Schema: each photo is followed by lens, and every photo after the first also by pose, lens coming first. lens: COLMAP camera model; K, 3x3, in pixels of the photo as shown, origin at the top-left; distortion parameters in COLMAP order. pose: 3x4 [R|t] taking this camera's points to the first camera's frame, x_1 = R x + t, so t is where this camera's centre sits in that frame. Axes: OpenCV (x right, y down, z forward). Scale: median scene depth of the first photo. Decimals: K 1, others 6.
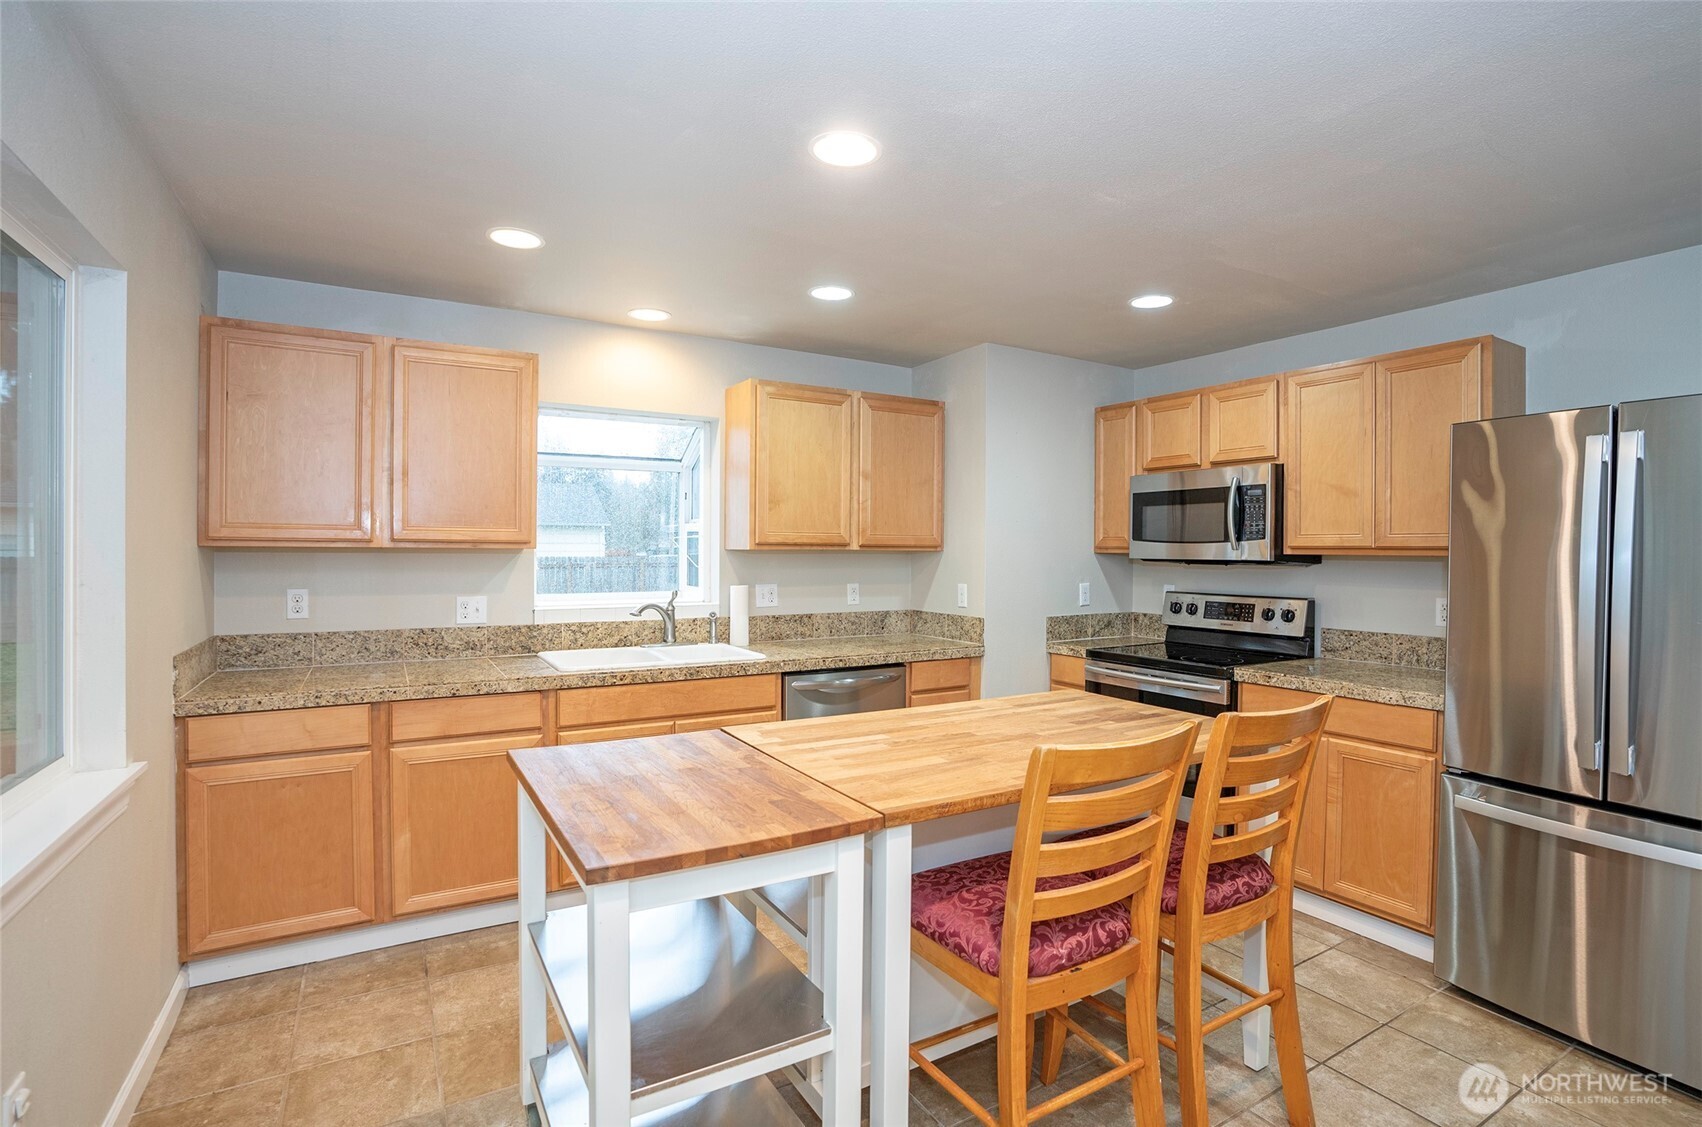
lens RADIAL K [[814.9, 0, 875.0], [0, 814.9, 554.2], [0, 0, 1]] dist [-0.076128, 0.033588]
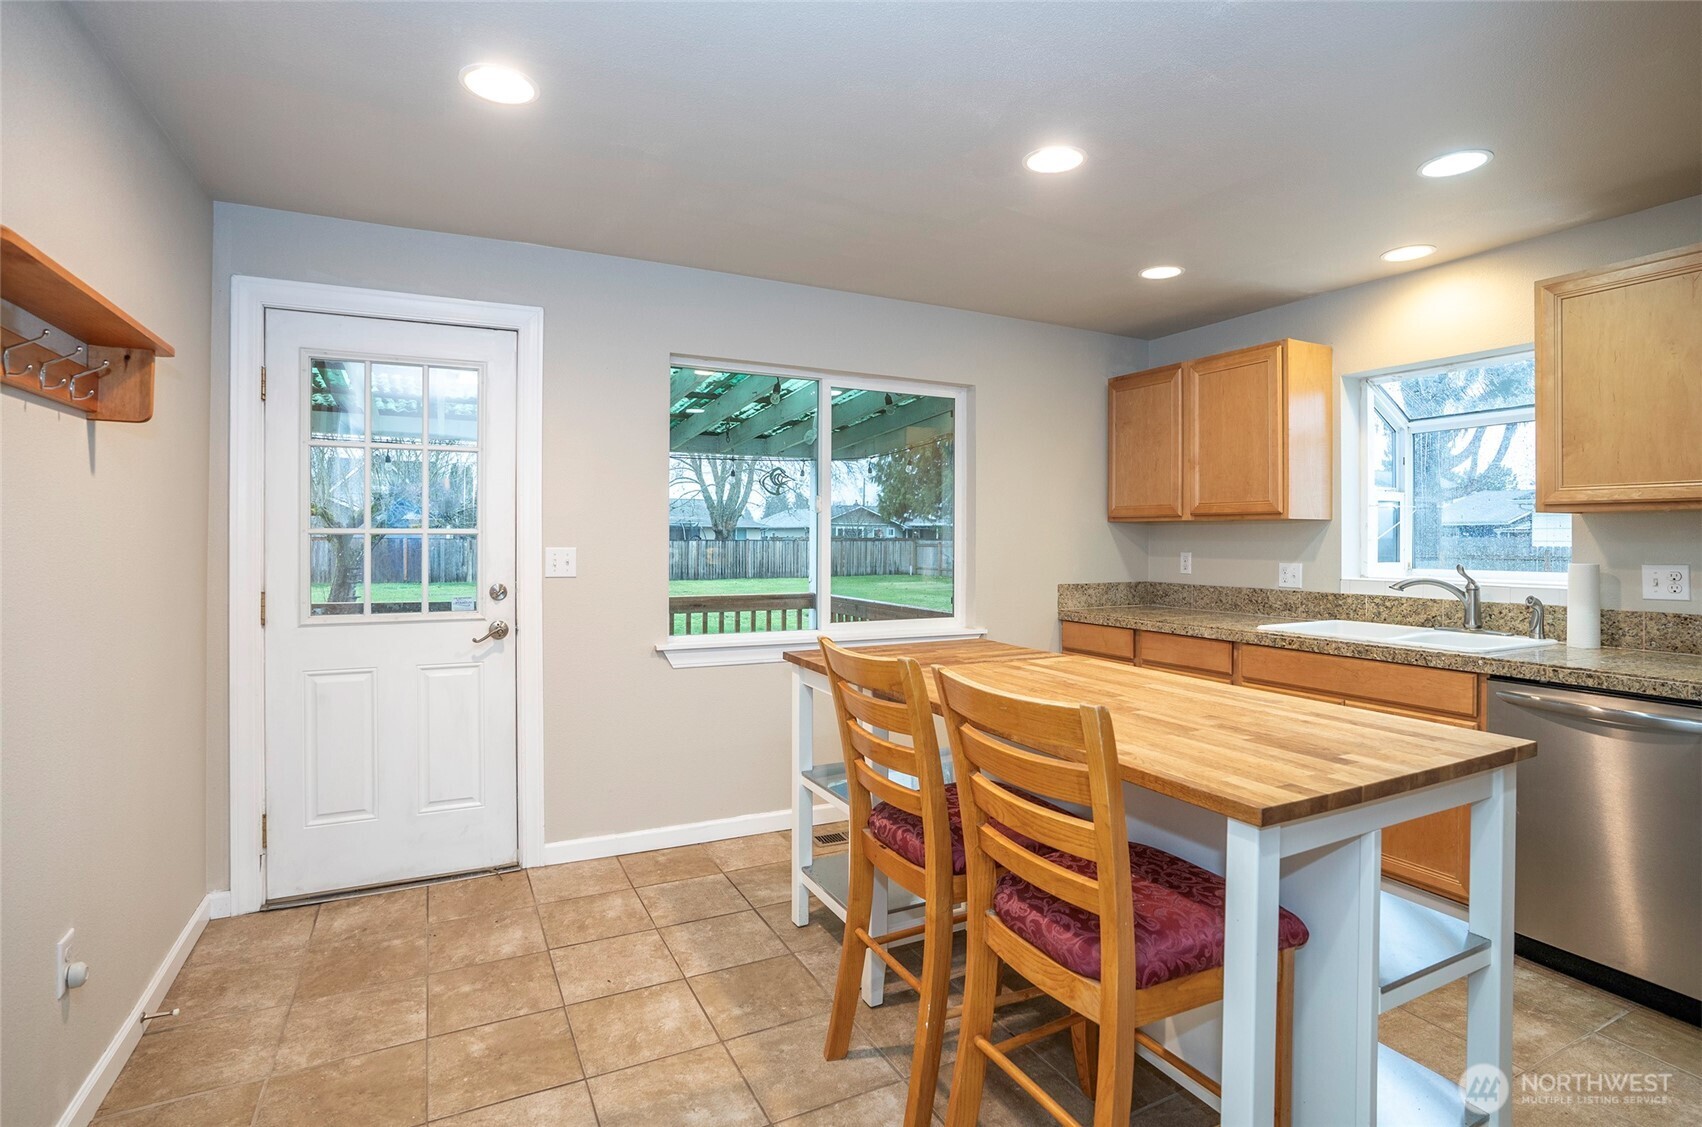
lens RADIAL K [[841.7, 0, 854.7], [0, 841.7, 521.6], [0, 0, 1]] dist [-0.060981, 0.027802]
pose [[-0.076665, -0.024990, -0.996744, 0.759445], [-0.007944, 0.999669, -0.024452, 0.030370], [0.997025, 0.006044, -0.076838, 0.524918]]
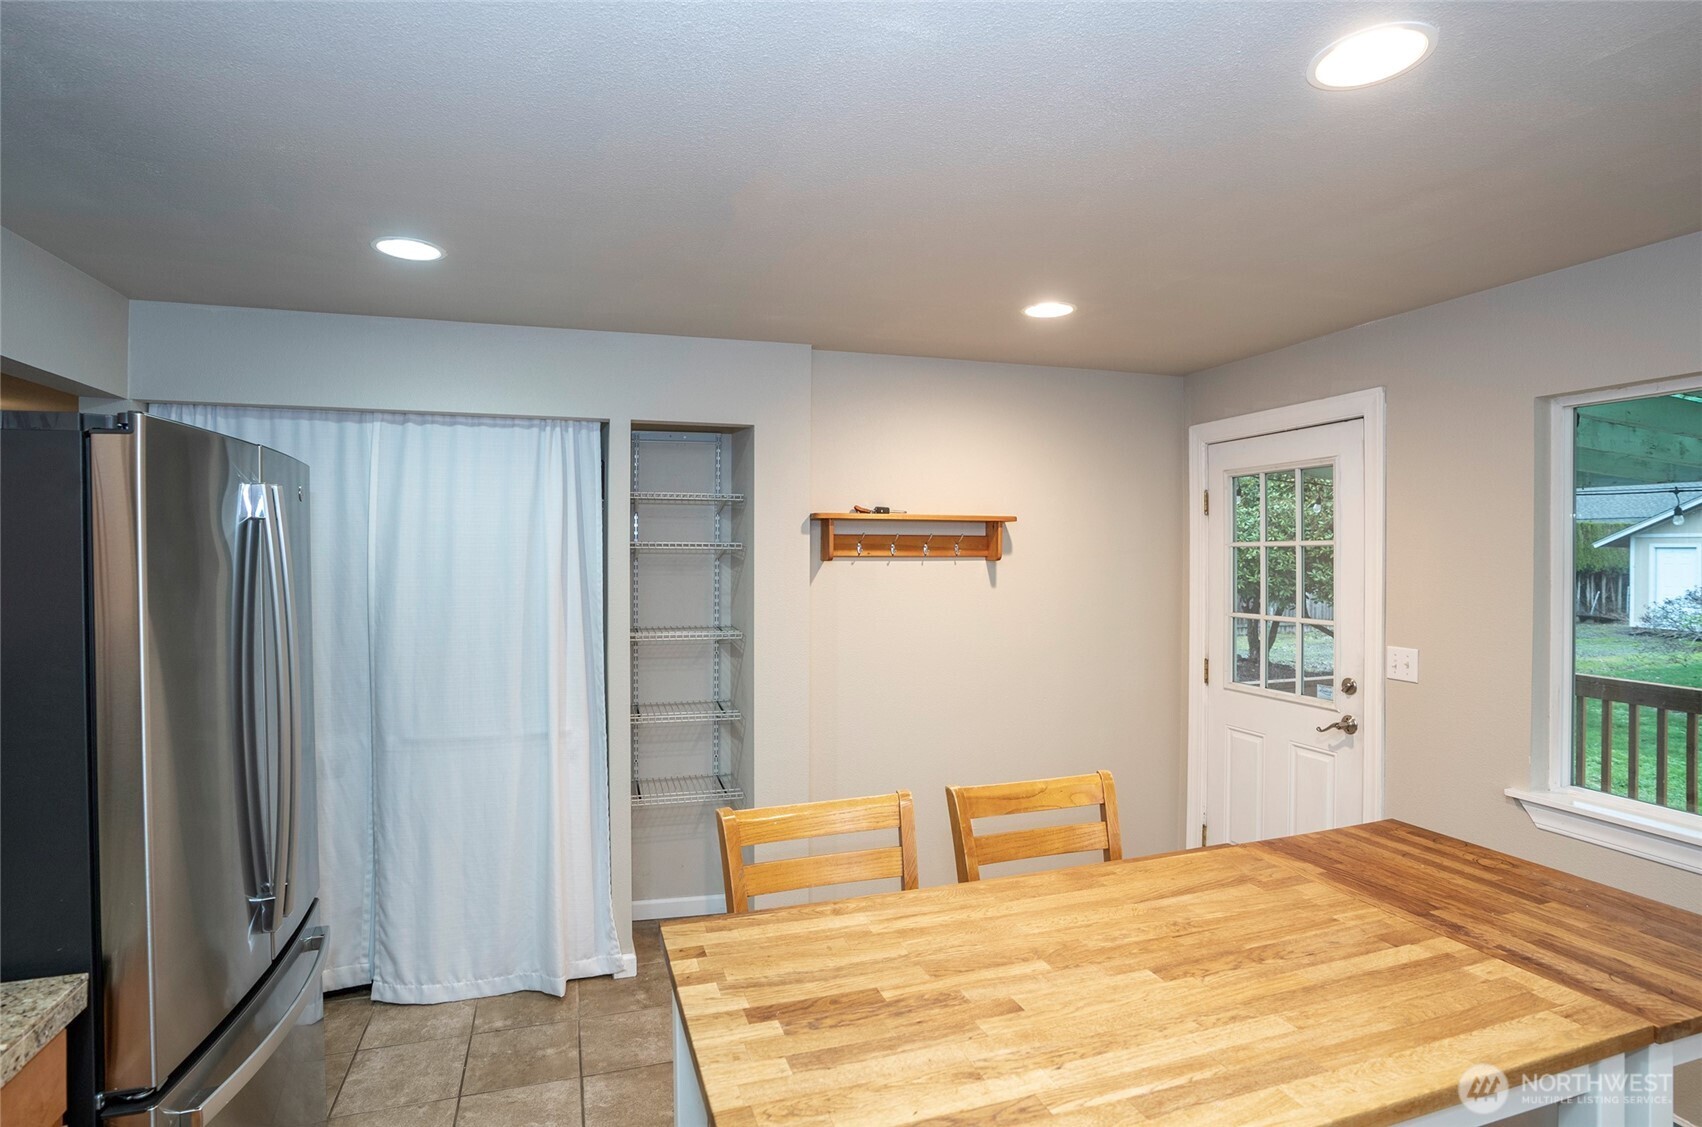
lens RADIAL K [[855.2, 0, 838.4], [0, 855.2, 562.9], [0, 0, 1]] dist [-0.074263, 0.029196]
pose [[-0.971716, -0.013003, 0.235793, 0.143153], [-0.009572, 0.999831, 0.015692, -0.064174], [-0.235958, 0.012991, -0.971676, 1.133282]]
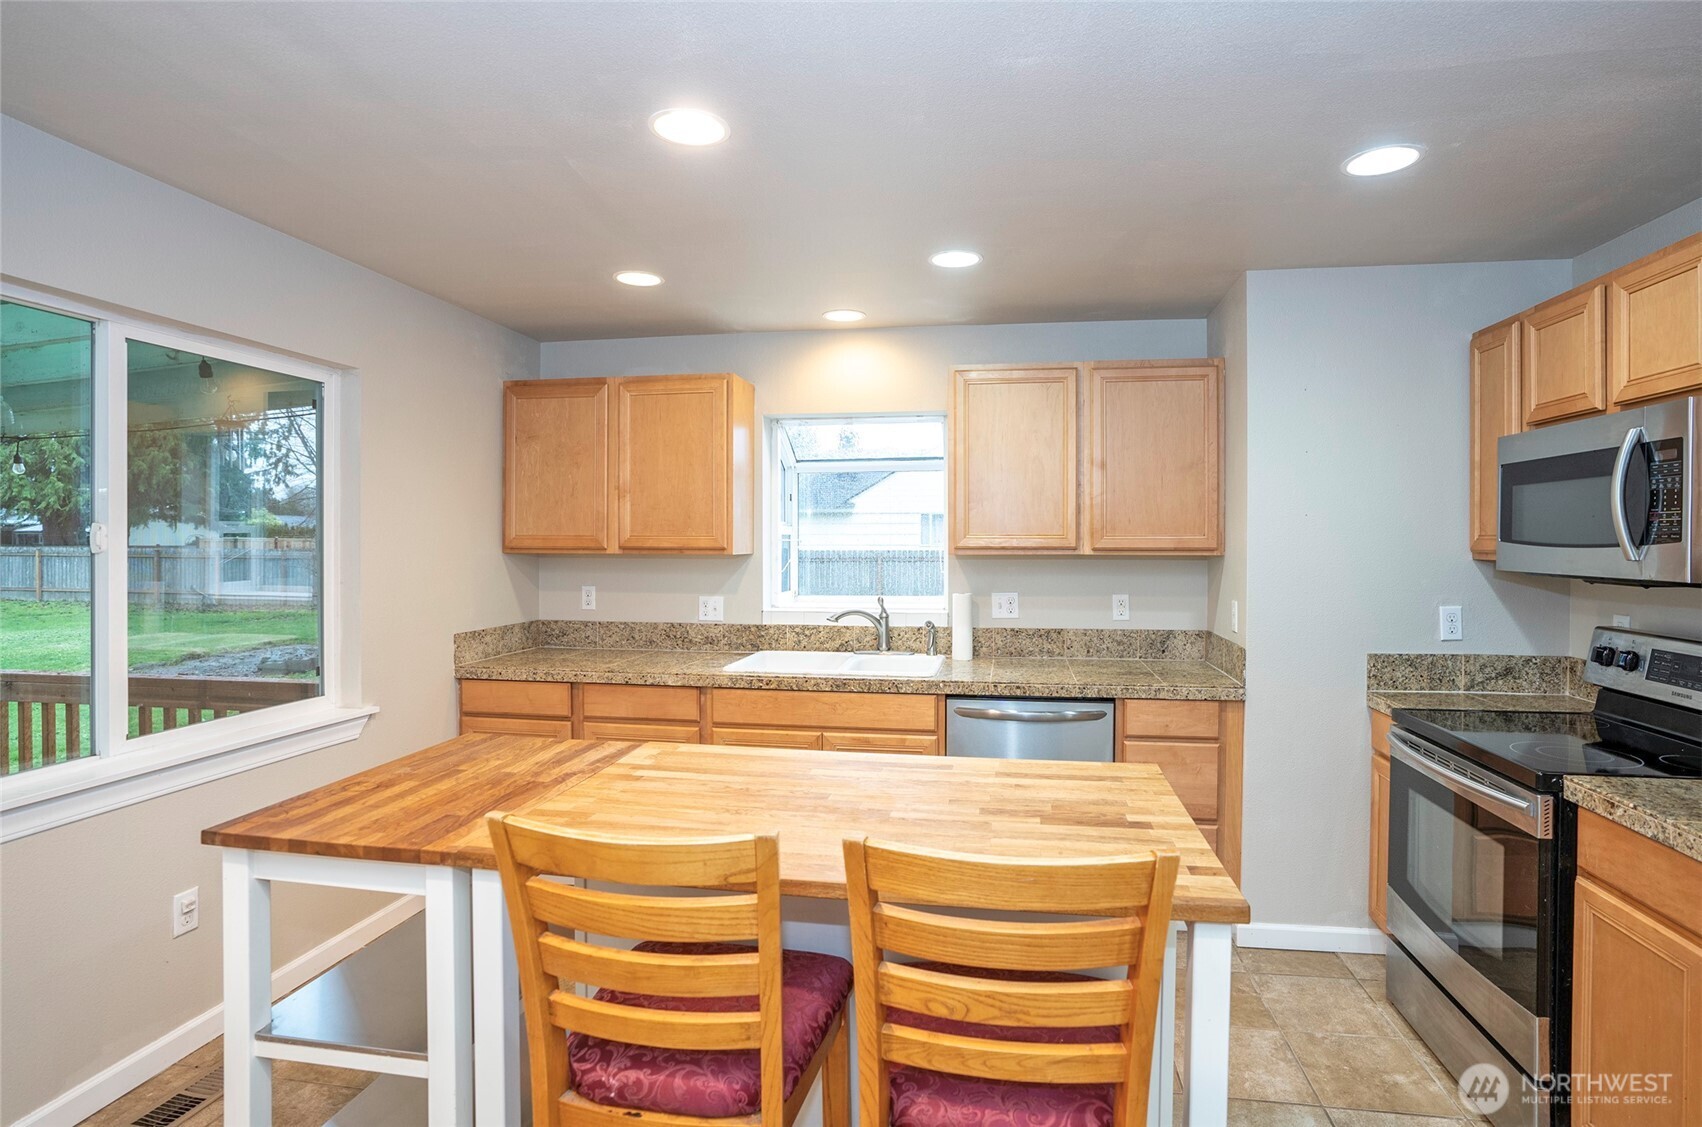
lens RADIAL K [[859.2, 0, 869.6], [0, 859.2, 537.2], [0, 0, 1]] dist [-0.040746, 0.000886]
pose [[0.756043, -0.007675, -0.654477, 0.484781], [0.000901, 0.999943, -0.010685, -0.017967], [0.654522, 0.007488, 0.756006, 0.261839]]
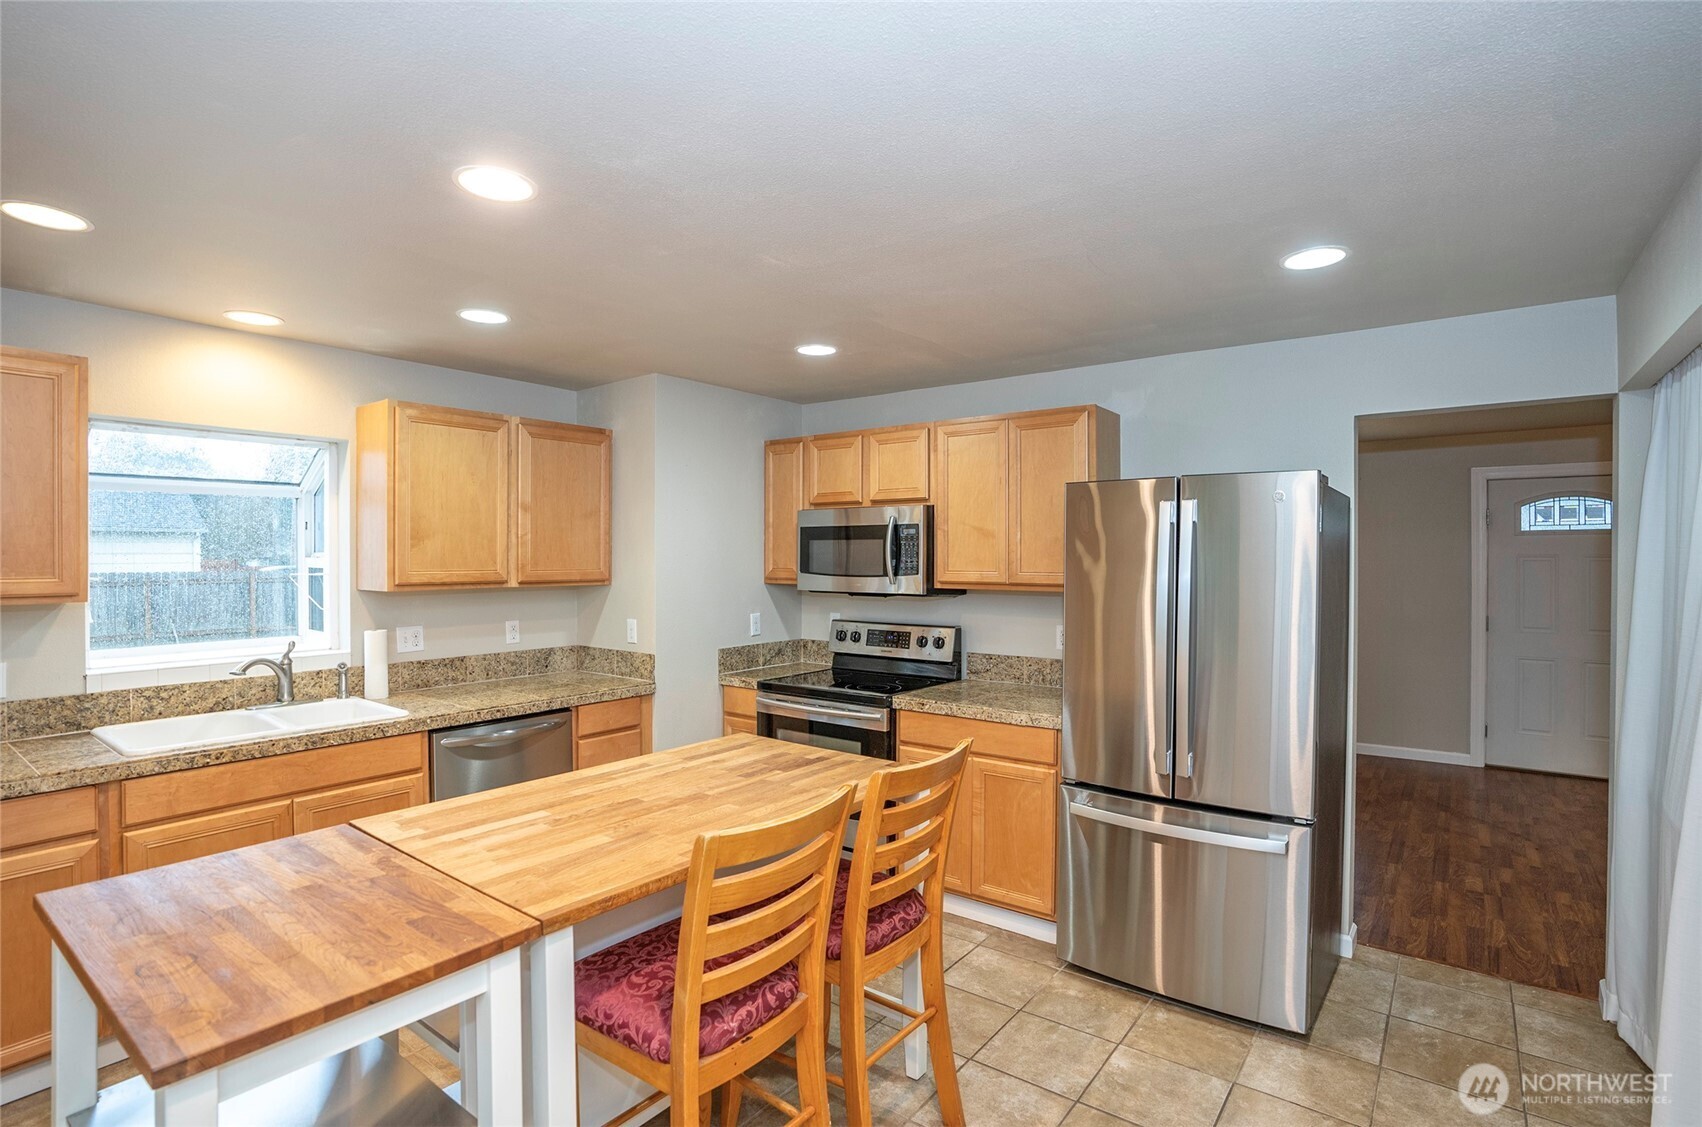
lens RADIAL K [[817.5, 0, 857.7], [0, 817.5, 558.9], [0, 0, 1]] dist [-0.072441, 0.030589]
pose [[0.931762, -0.007910, 0.362984, 0.009226], [0.007906, 0.999968, 0.001496, -0.046650], [-0.362984, 0.001476, 0.931794, -0.001672]]
